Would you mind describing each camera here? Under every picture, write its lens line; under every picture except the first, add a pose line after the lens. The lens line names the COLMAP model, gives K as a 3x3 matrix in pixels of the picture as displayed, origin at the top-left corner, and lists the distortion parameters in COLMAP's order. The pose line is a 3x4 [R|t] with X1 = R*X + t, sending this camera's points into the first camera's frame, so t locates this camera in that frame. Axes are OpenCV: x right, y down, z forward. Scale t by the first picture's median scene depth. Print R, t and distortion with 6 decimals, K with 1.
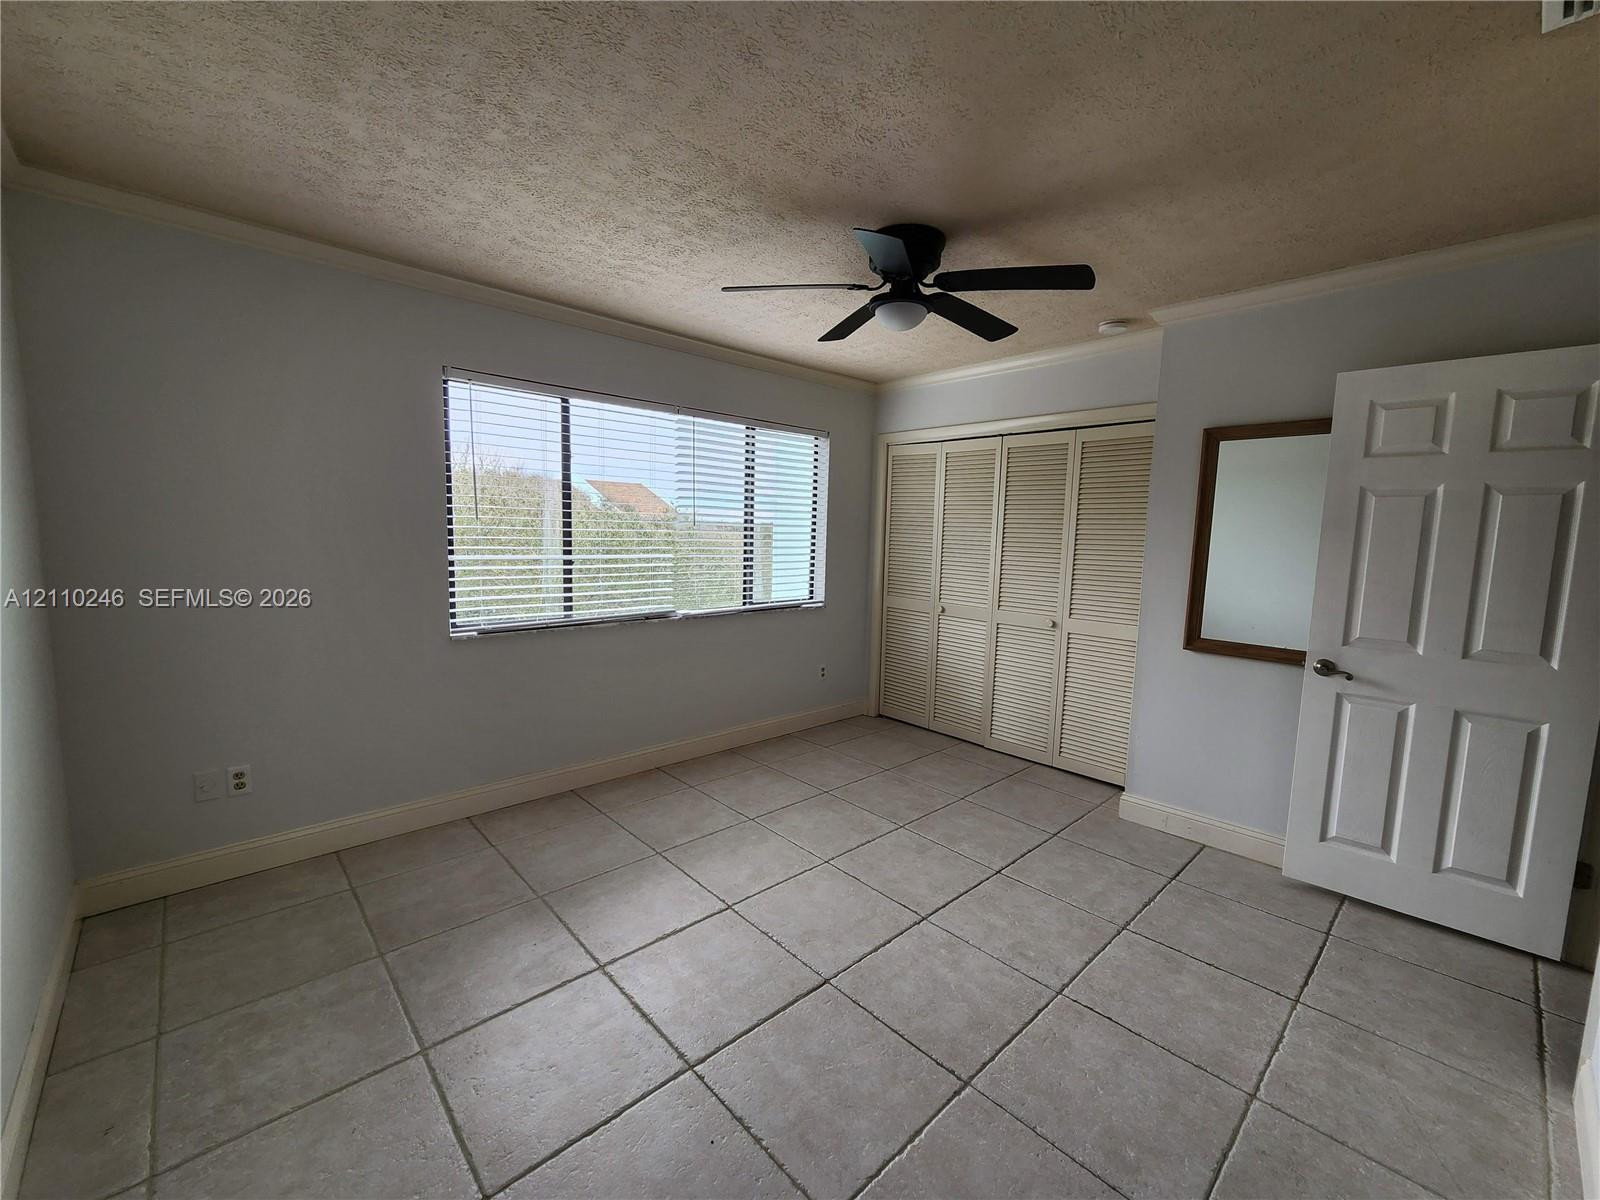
lens RADIAL K [[653.1, 0, 799.0], [0, 653.1, 599.3], [0, 0, 1]] dist [0.000740, -0.000259]
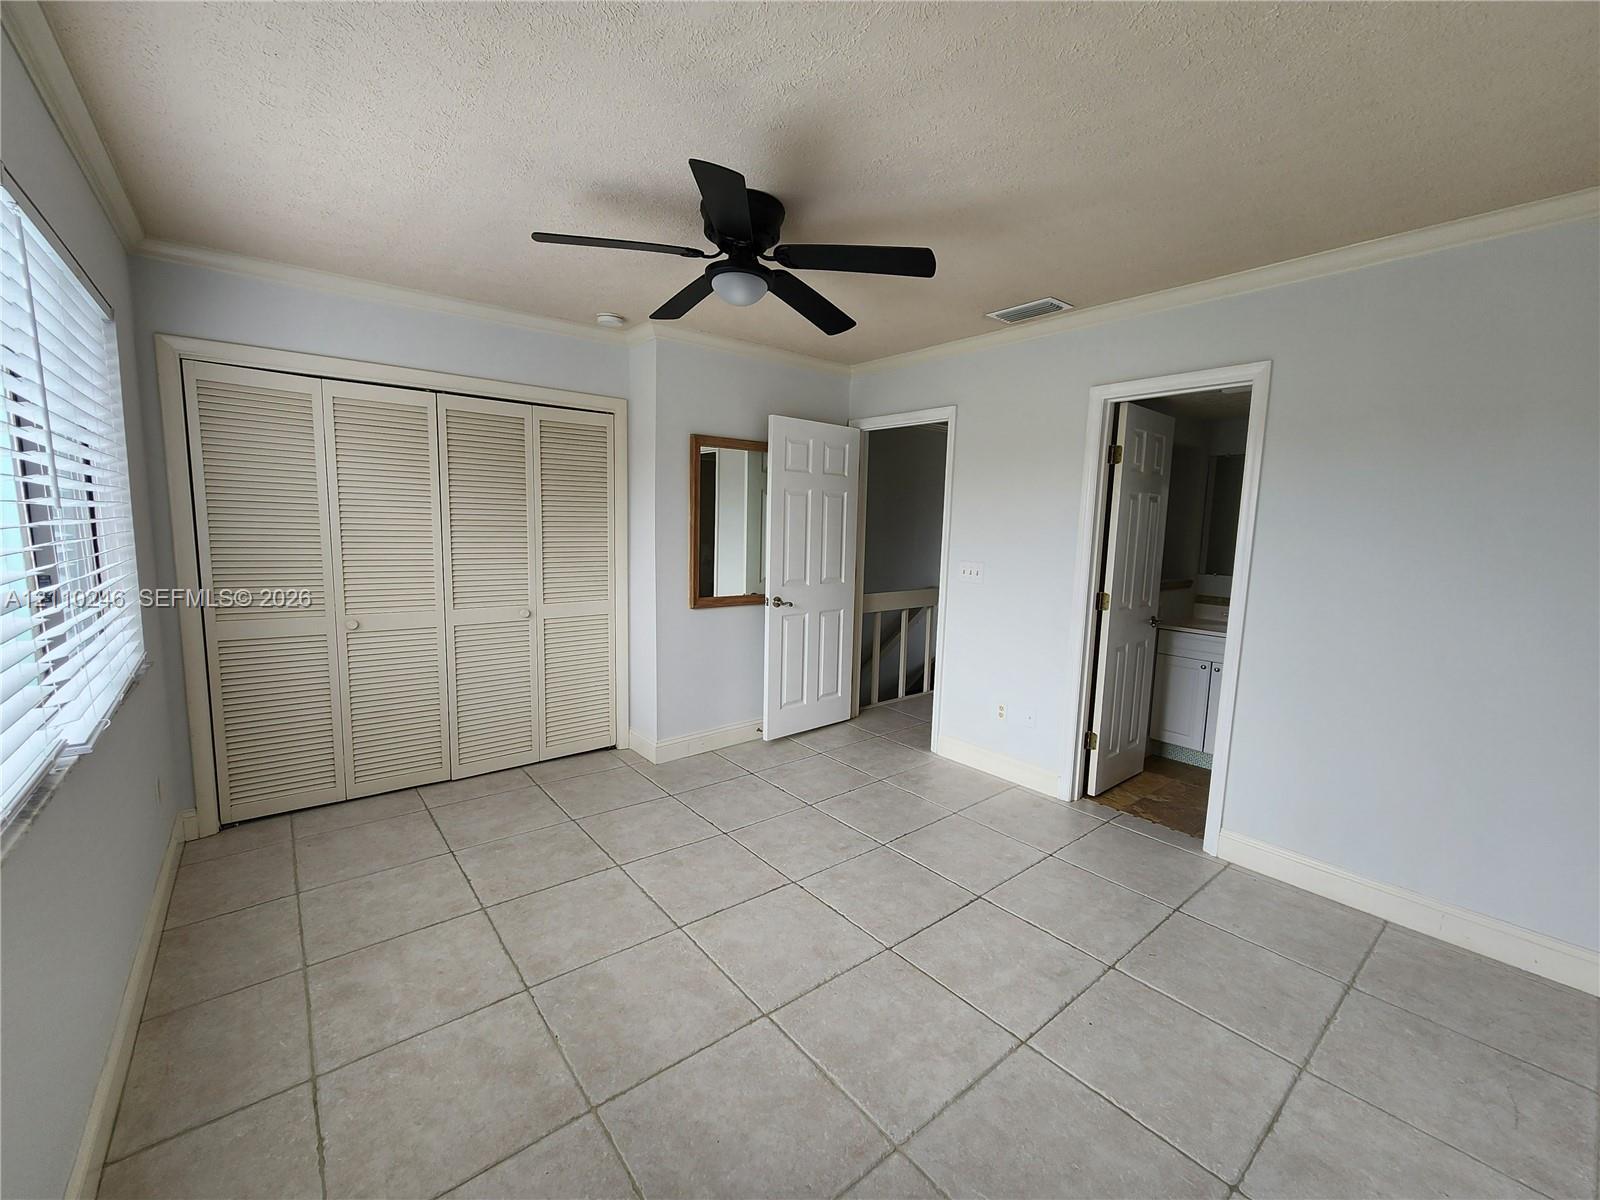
lens RADIAL K [[653.1, 0, 799.0], [0, 653.1, 599.3], [0, 0, 1]] dist [0.000740, -0.000259]
pose [[0.068322, -0.139616, 0.987846, -0.617084], [0.088880, 0.987074, 0.133360, -0.088226], [-0.993696, 0.078688, 0.079848, 0.664617]]
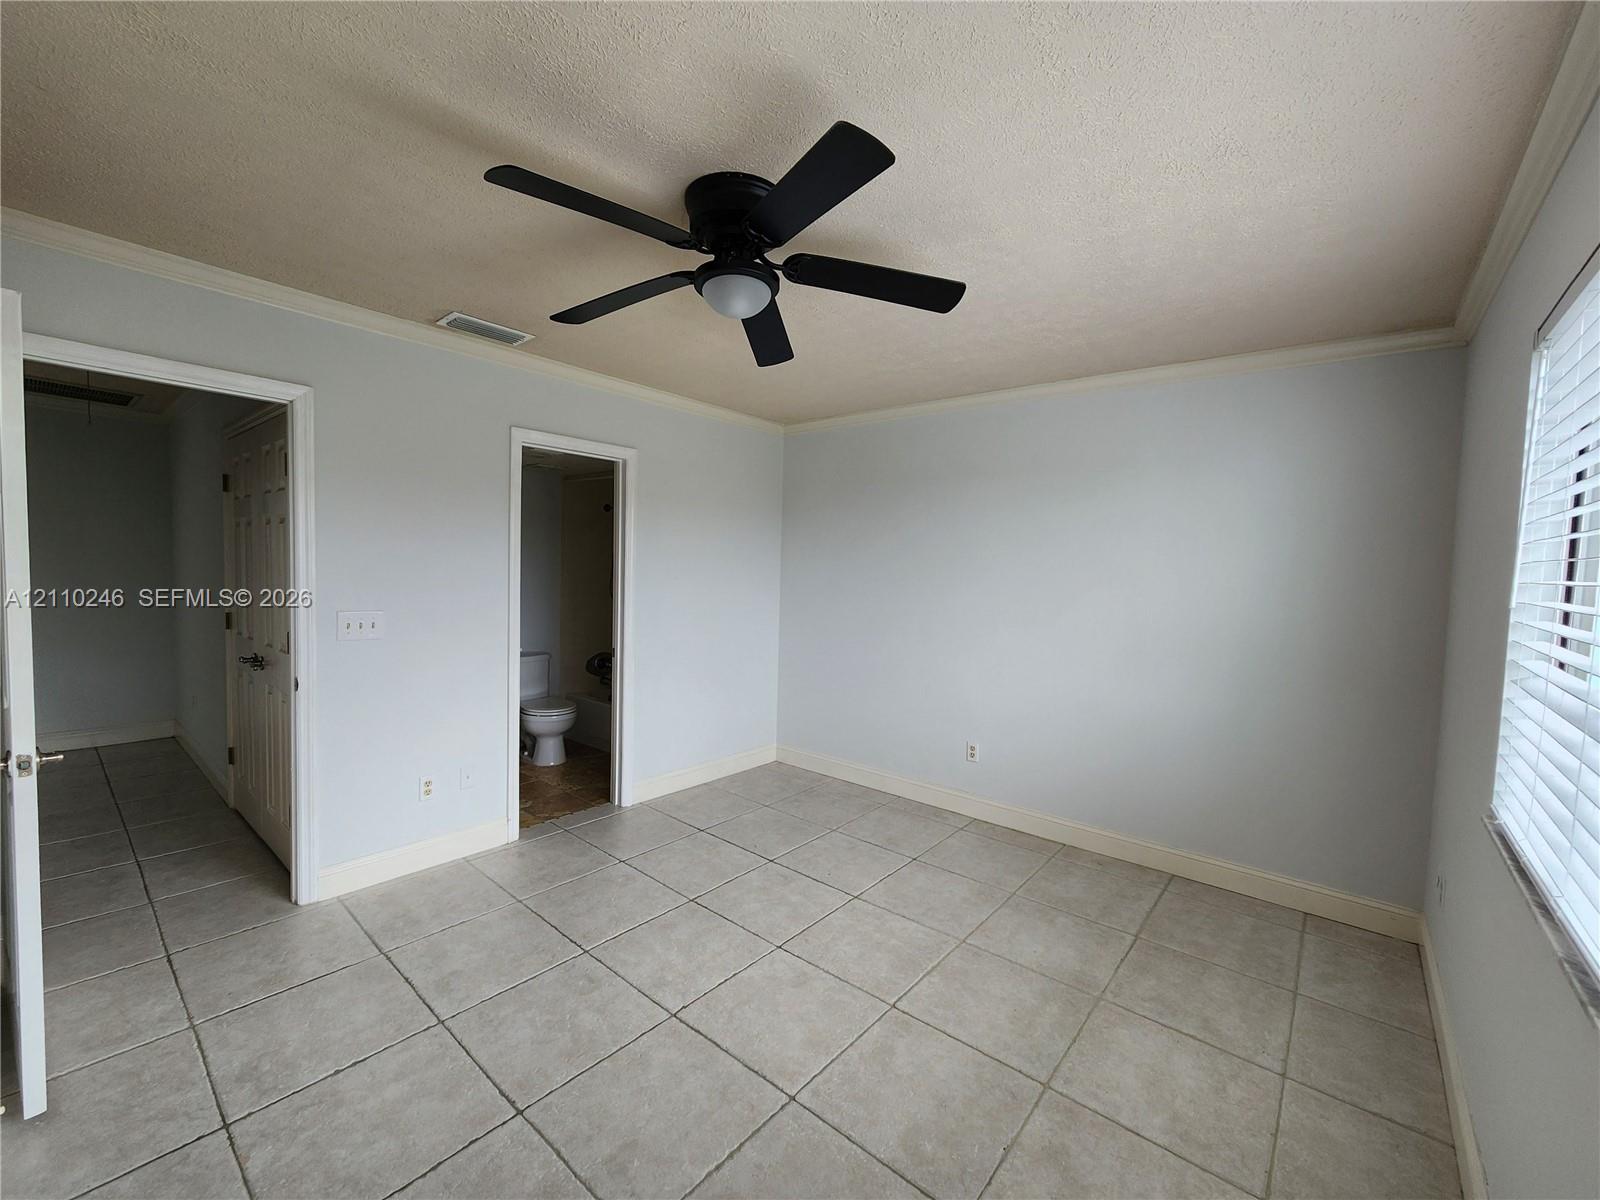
lens RADIAL K [[653.1, 0, 799.0], [0, 653.1, 599.3], [0, 0, 1]] dist [0.000740, -0.000259]
pose [[-0.991392, -0.047129, -0.122154, 0.121363], [-0.066442, 0.985007, 0.159207, -0.164076], [0.112819, 0.165952, -0.979659, 1.368255]]
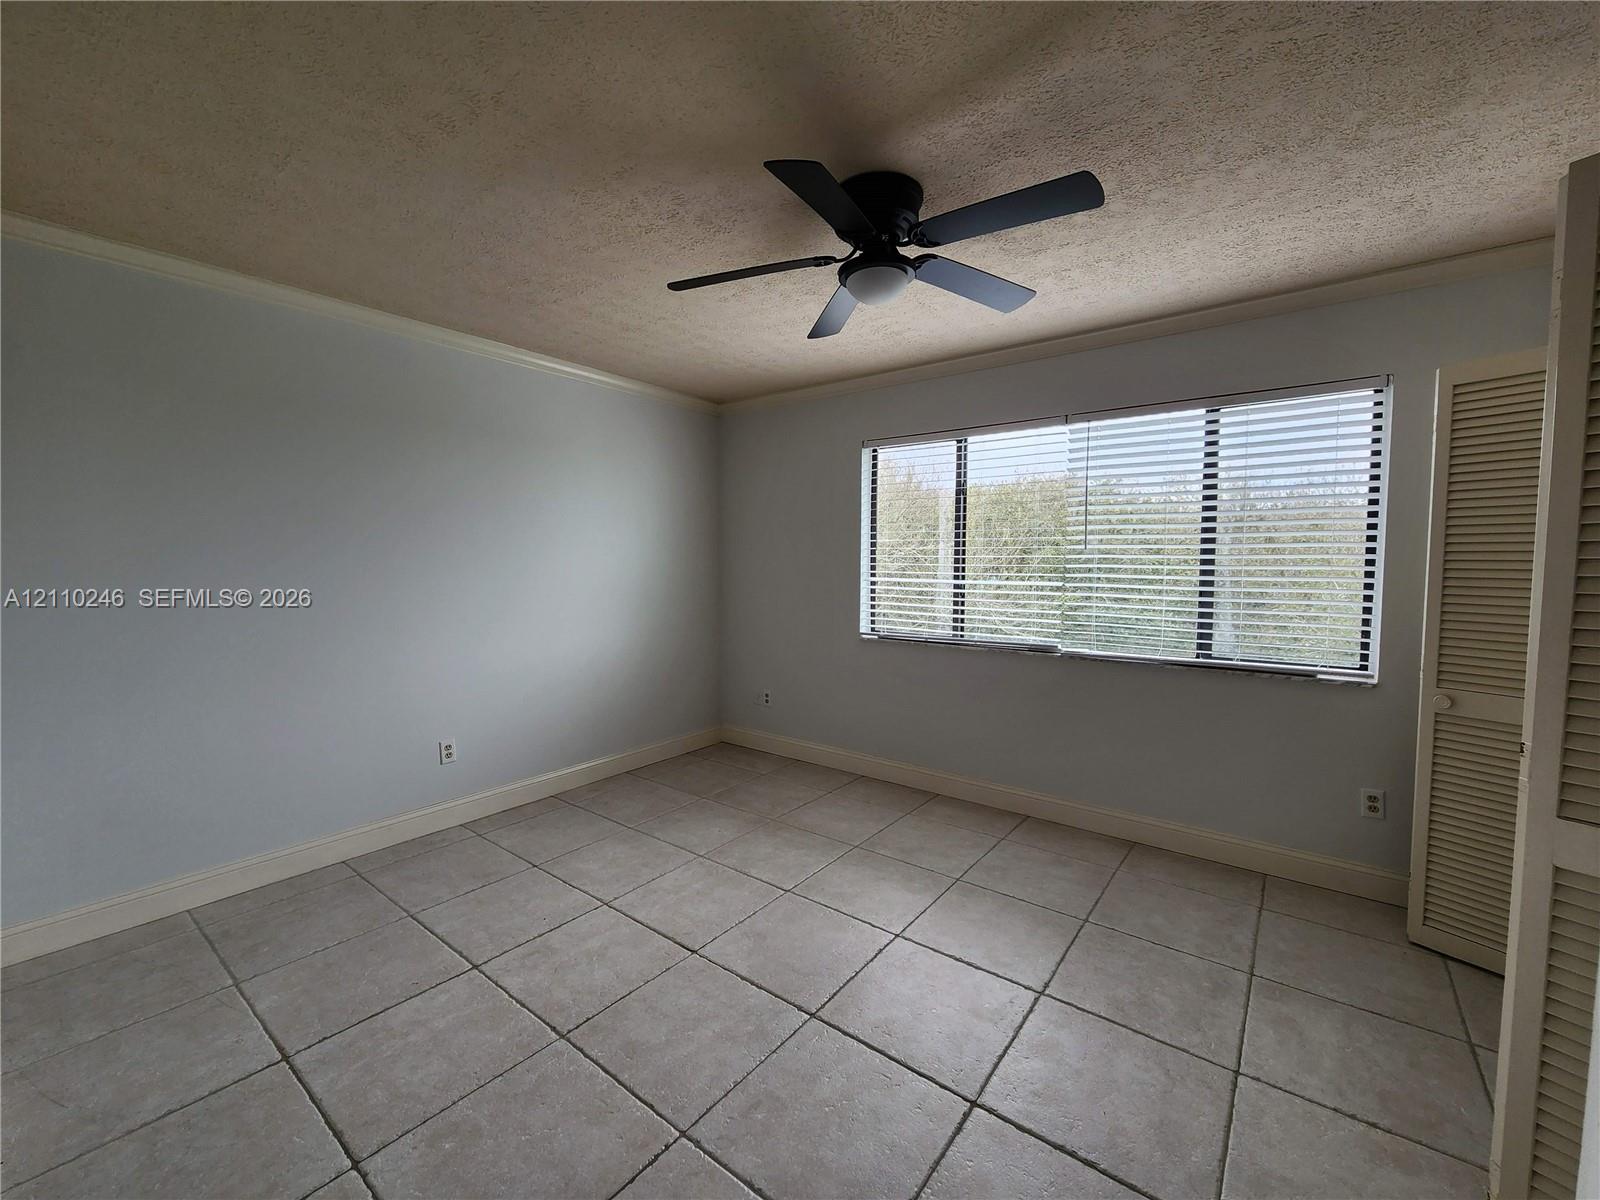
lens RADIAL K [[652.8, 0, 801.8], [0, 652.8, 598.8], [0, 0, 1]] dist [0.000494, -0.000324]
pose [[0.162144, 0.033060, -0.986213, 0.743936], [-0.105912, 0.994248, 0.015916, -0.028209], [0.981067, 0.101871, 0.164713, 0.612530]]
